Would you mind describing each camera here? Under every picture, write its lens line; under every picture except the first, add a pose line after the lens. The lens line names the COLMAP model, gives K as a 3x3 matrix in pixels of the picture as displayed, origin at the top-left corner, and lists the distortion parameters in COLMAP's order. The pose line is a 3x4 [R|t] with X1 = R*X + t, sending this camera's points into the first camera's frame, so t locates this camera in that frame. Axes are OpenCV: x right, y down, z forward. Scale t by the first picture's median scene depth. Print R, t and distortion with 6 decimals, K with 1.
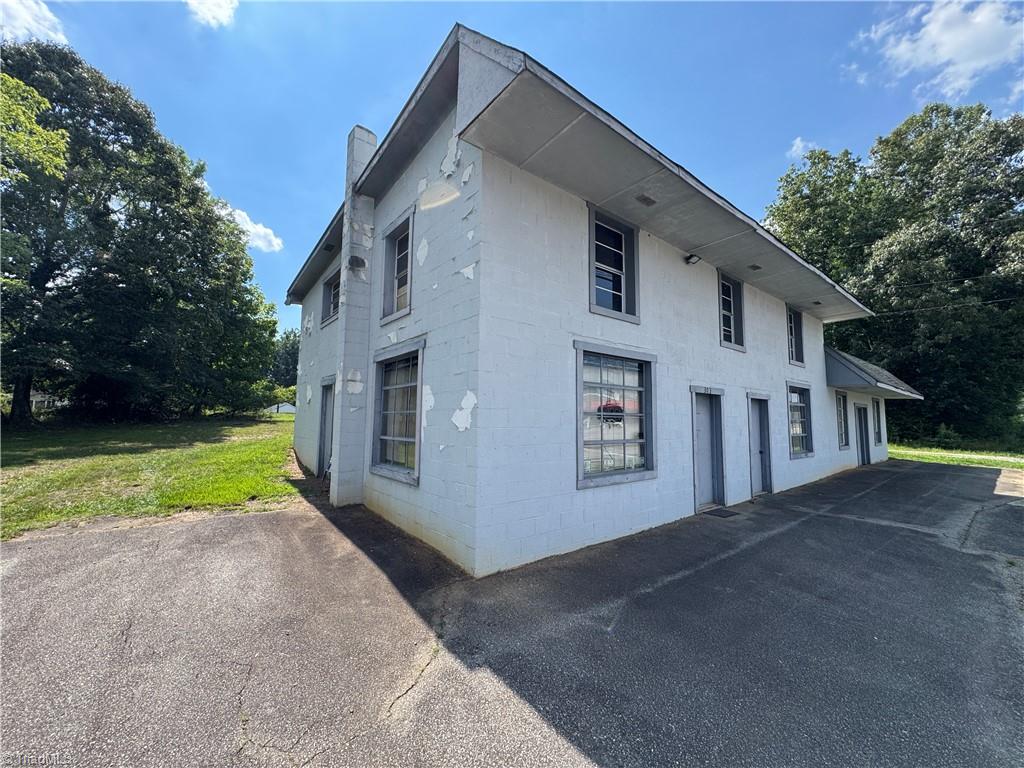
lens RADIAL K [[409.8, 0, 512.1], [0, 409.8, 381.9], [0, 0, 1]] dist [-0.004607, -0.000327]
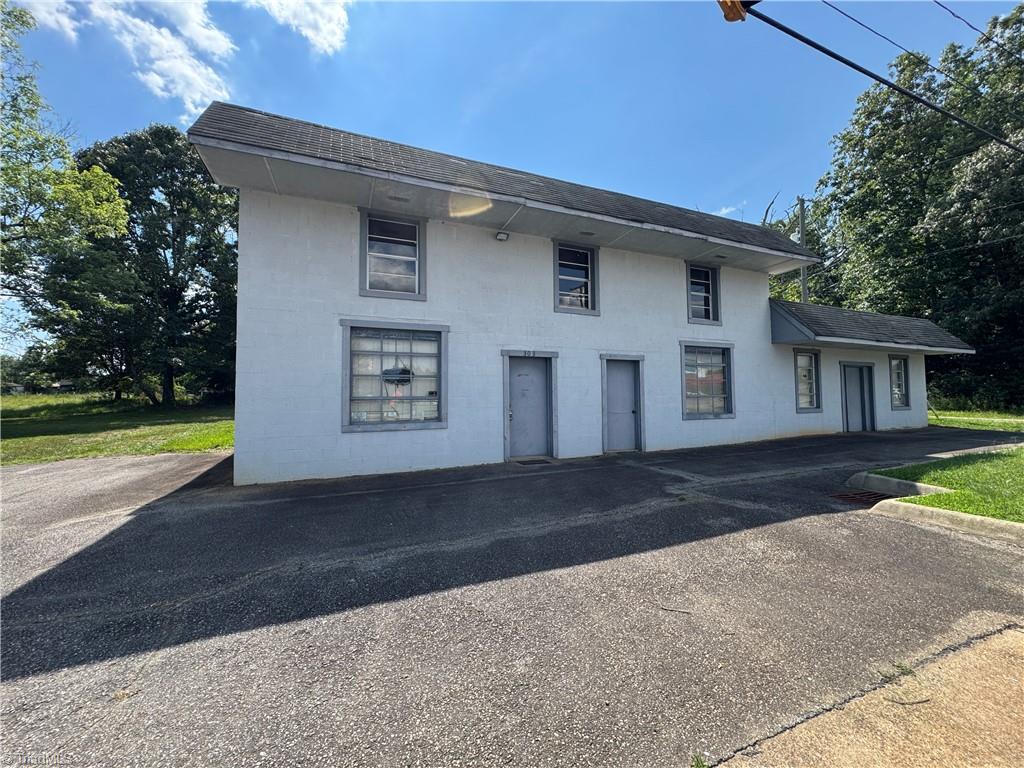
lens RADIAL K [[409.8, 0, 509.1], [0, 409.8, 384.7], [0, 0, 1]] dist [-0.004607, -0.000327]
pose [[0.963901, -0.034259, -0.264049, 0.824388], [0.048494, 0.997689, 0.047582, 0.056808], [0.261809, -0.058670, 0.963335, -0.100363]]
